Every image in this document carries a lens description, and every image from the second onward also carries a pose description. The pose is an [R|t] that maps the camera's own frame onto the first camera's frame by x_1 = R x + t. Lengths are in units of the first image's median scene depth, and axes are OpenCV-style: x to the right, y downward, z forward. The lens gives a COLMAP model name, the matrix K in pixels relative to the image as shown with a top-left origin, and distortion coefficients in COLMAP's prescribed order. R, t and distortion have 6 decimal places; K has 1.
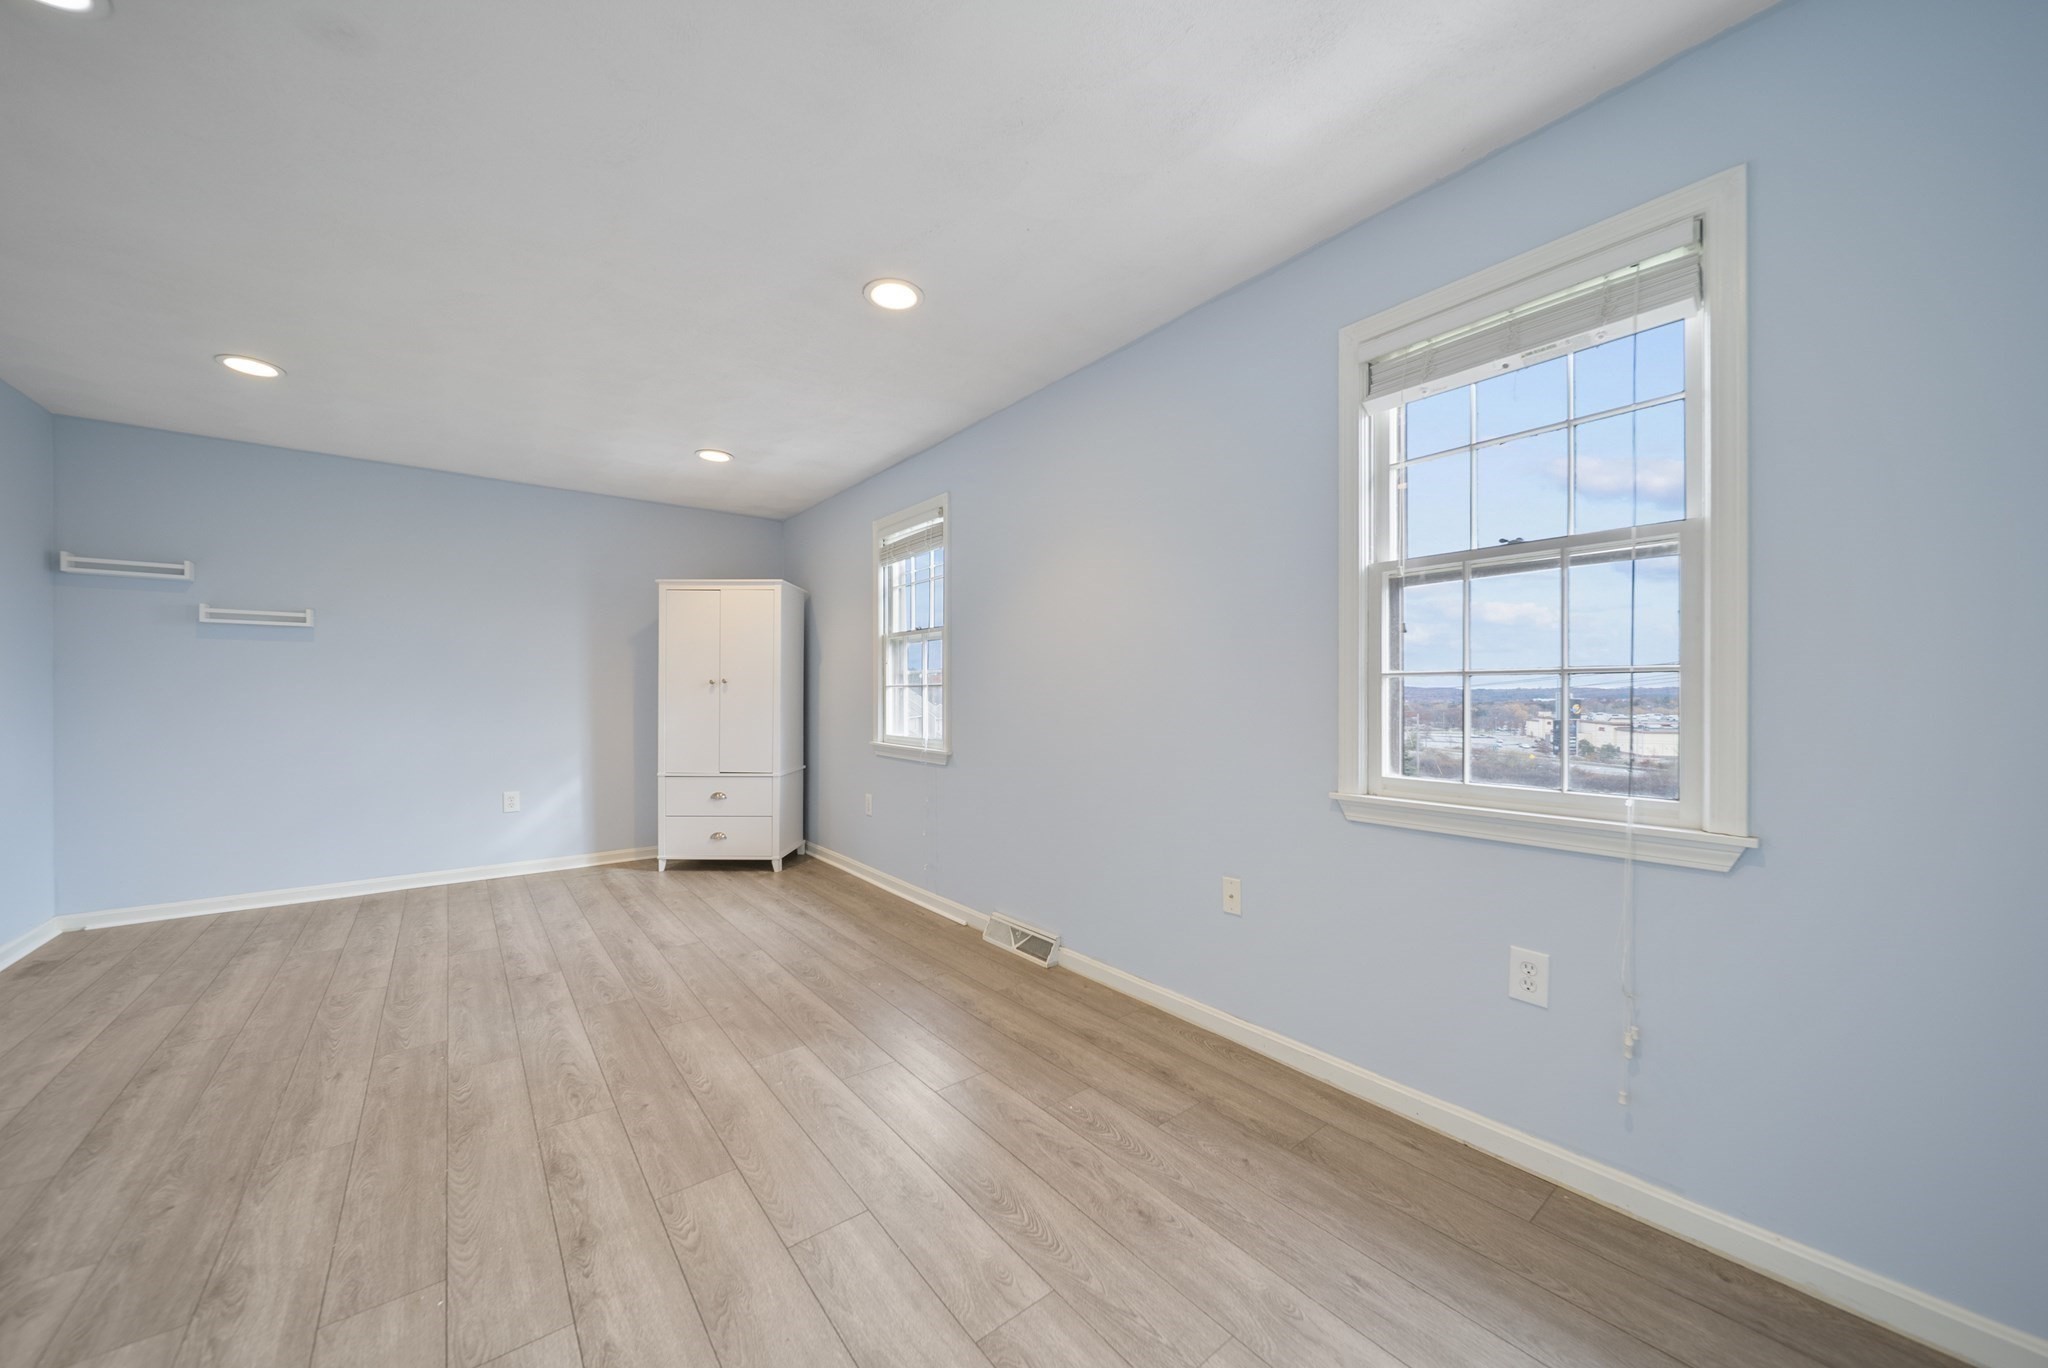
lens RADIAL K [[729.3, 0, 1024.0], [0, 729.3, 684.0], [0, 0, 1]] dist [-0.000604, -0.001252]
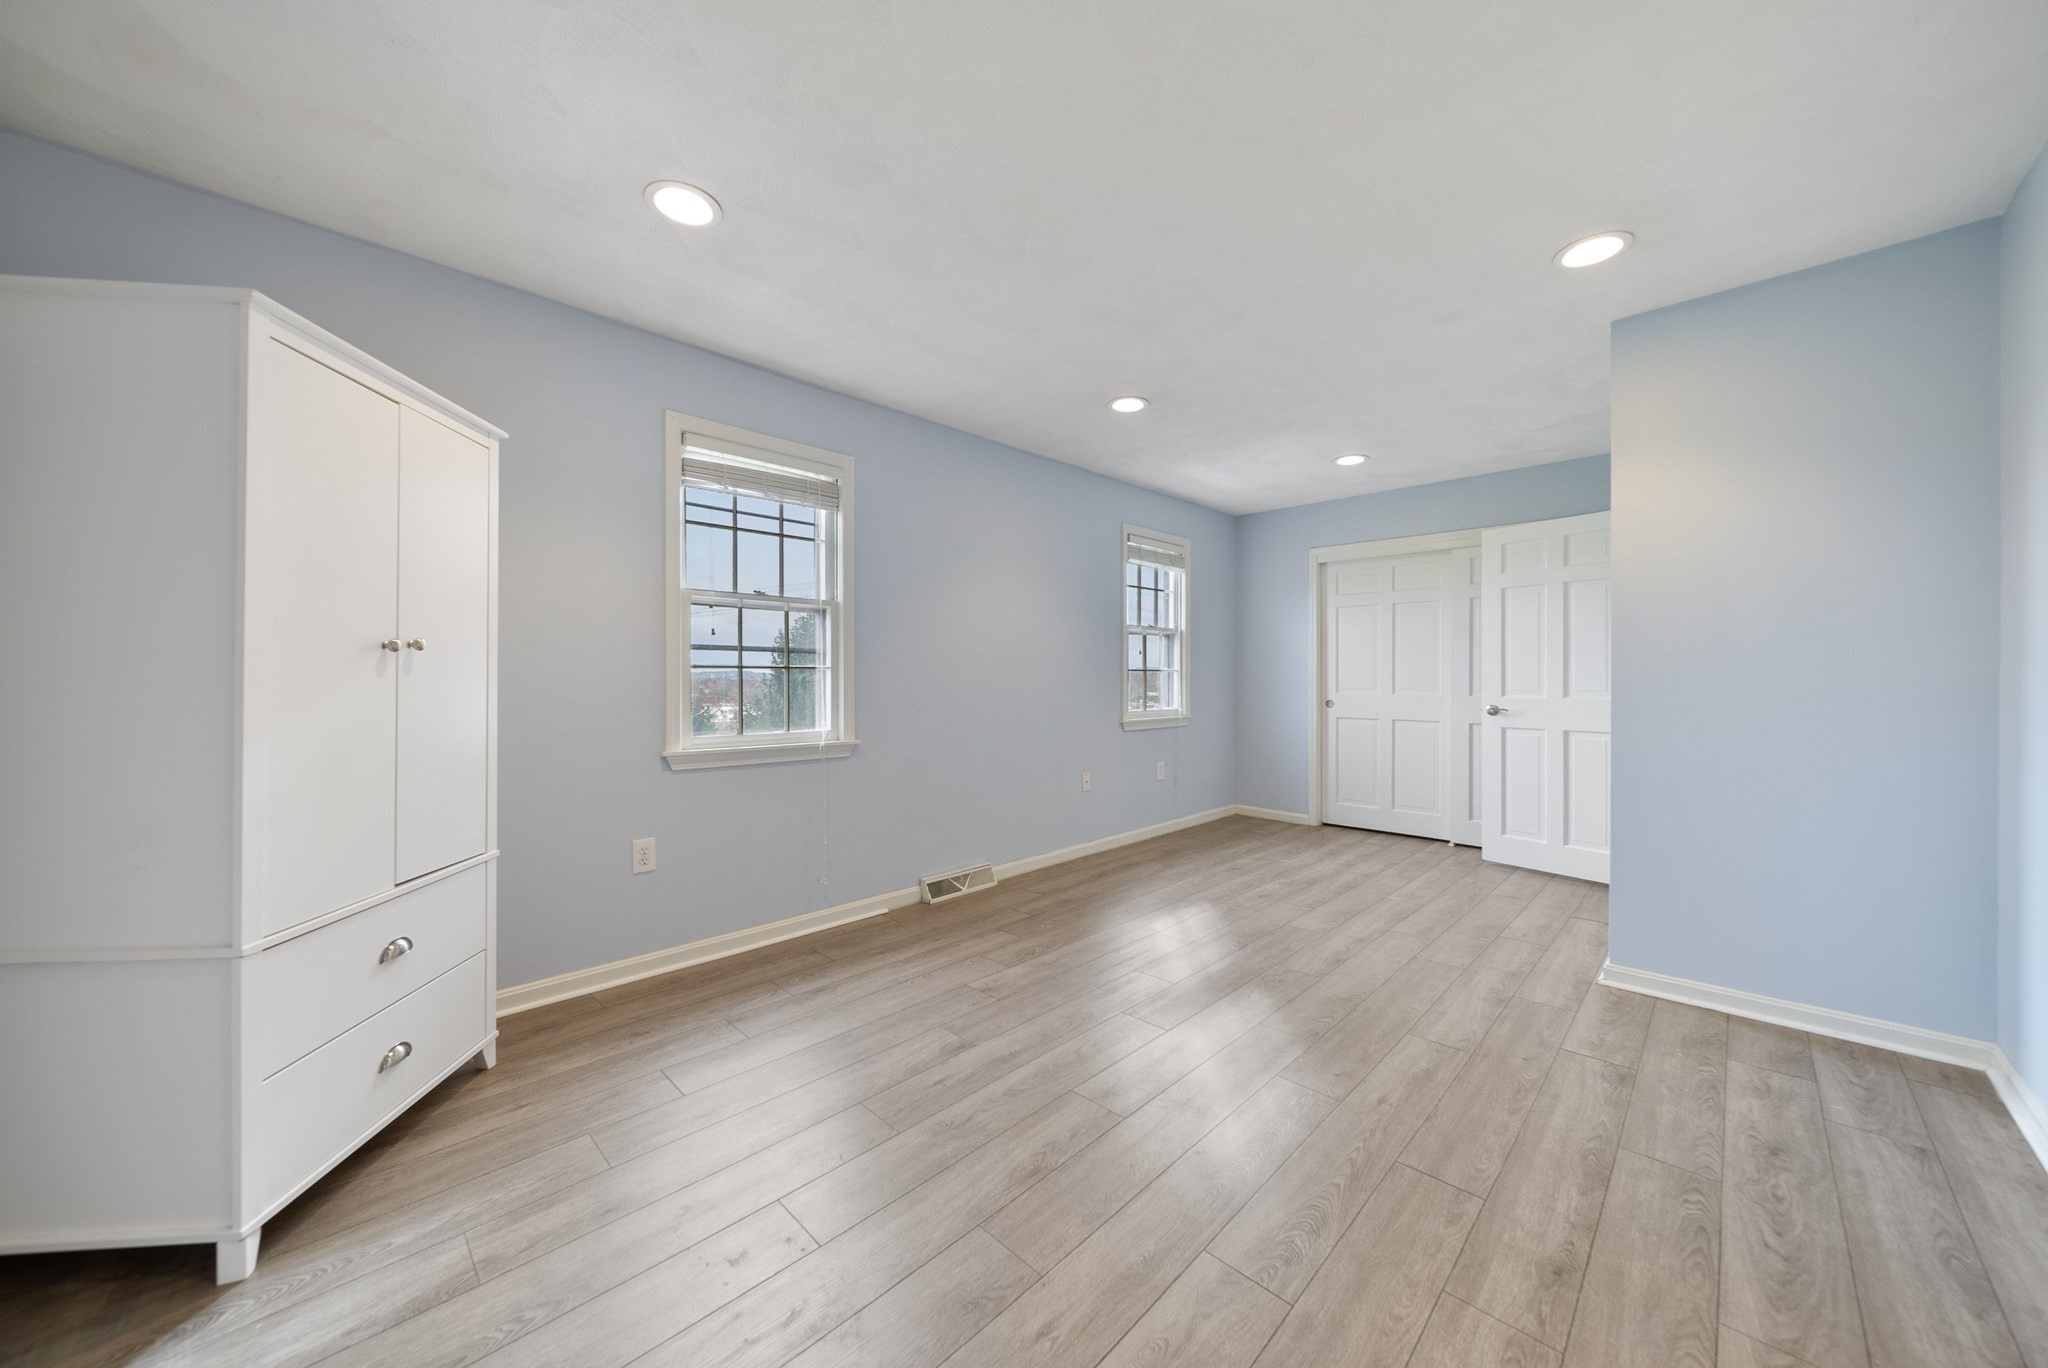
lens RADIAL K [[729.3, 0, 1024.0], [0, 729.3, 684.0], [0, 0, 1]] dist [-0.000604, -0.001252]
pose [[-0.128559, -0.008427, 0.991666, -1.345880], [-0.014589, 0.999872, 0.006605, 0.017242], [-0.991595, -0.013618, -0.128665, 1.183360]]
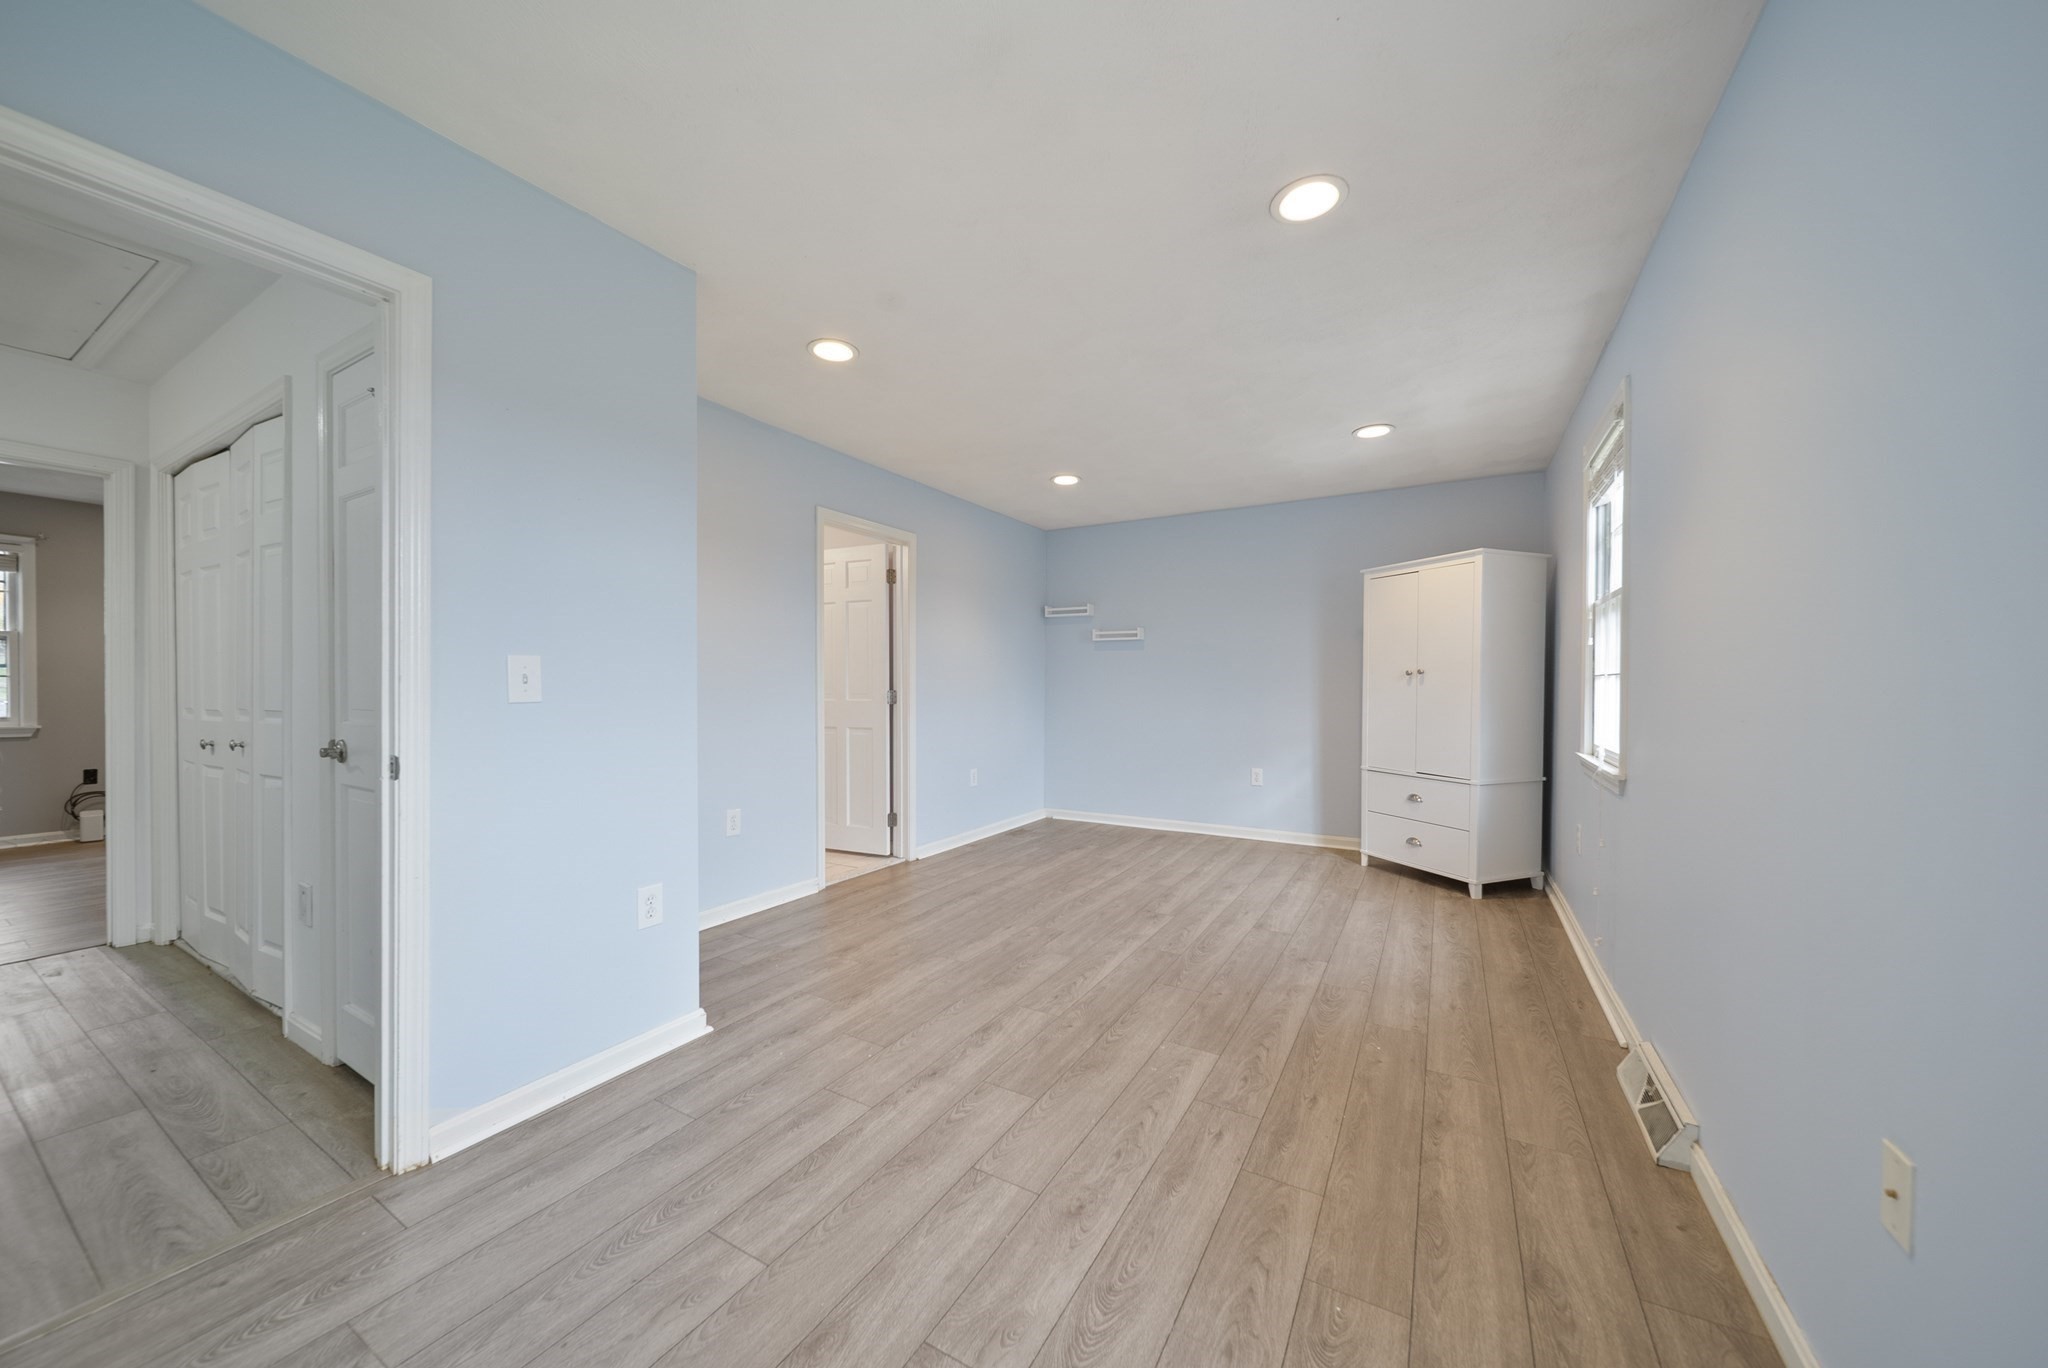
lens RADIAL K [[724.4, 0, 1015.8], [0, 724.4, 681.0], [0, 0, 1]] dist [-0.000941, -0.000200]
pose [[0.359377, -0.004326, -0.933182, 0.402744], [0.011075, 0.999939, -0.000371, 0.003758], [0.933127, -0.010202, 0.359403, 0.344964]]
